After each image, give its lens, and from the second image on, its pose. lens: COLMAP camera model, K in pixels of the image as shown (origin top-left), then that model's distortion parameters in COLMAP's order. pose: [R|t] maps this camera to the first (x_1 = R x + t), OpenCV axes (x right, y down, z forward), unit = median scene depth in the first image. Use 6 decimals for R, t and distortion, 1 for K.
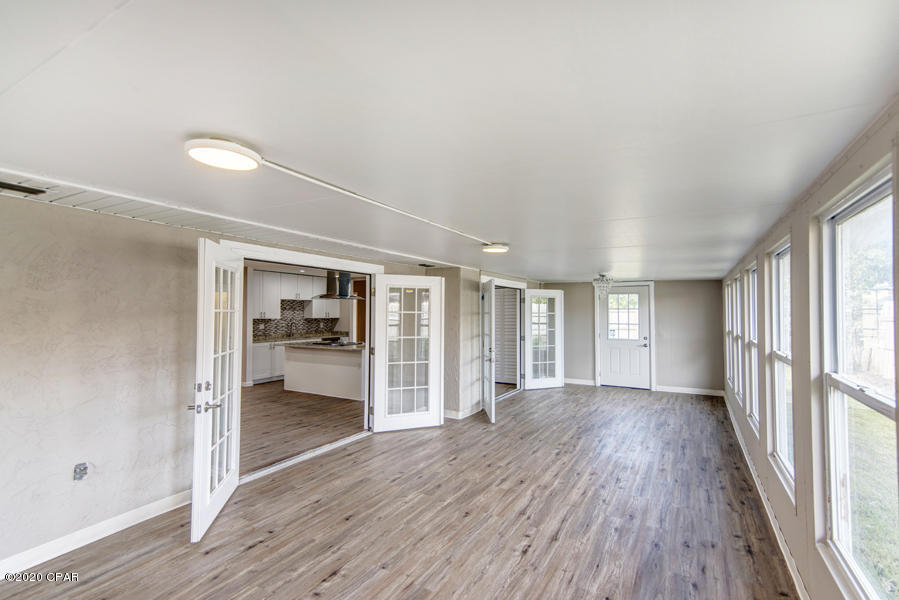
lens RADIAL K [[402.1, 0, 452.0], [0, 402.1, 298.2], [0, 0, 1]] dist [0.023393, 0.000463]
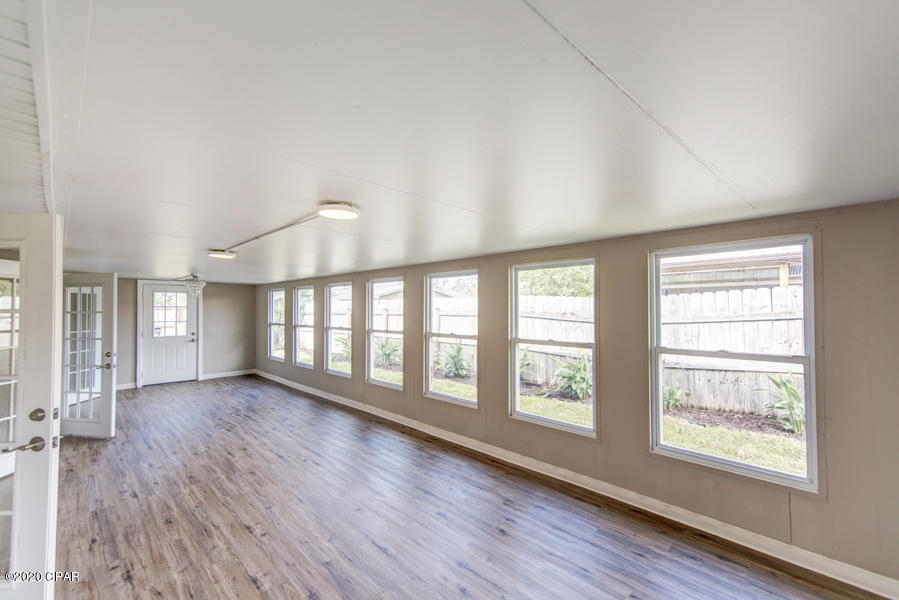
lens RADIAL K [[402.1, 0, 453.0], [0, 402.1, 304.3], [0, 0, 1]] dist [0.023393, 0.000463]
pose [[0.270485, 0.006080, 0.962705, -0.372065], [-0.029615, 0.999559, 0.002008, -0.003467], [-0.962268, -0.029054, 0.270546, 0.028611]]
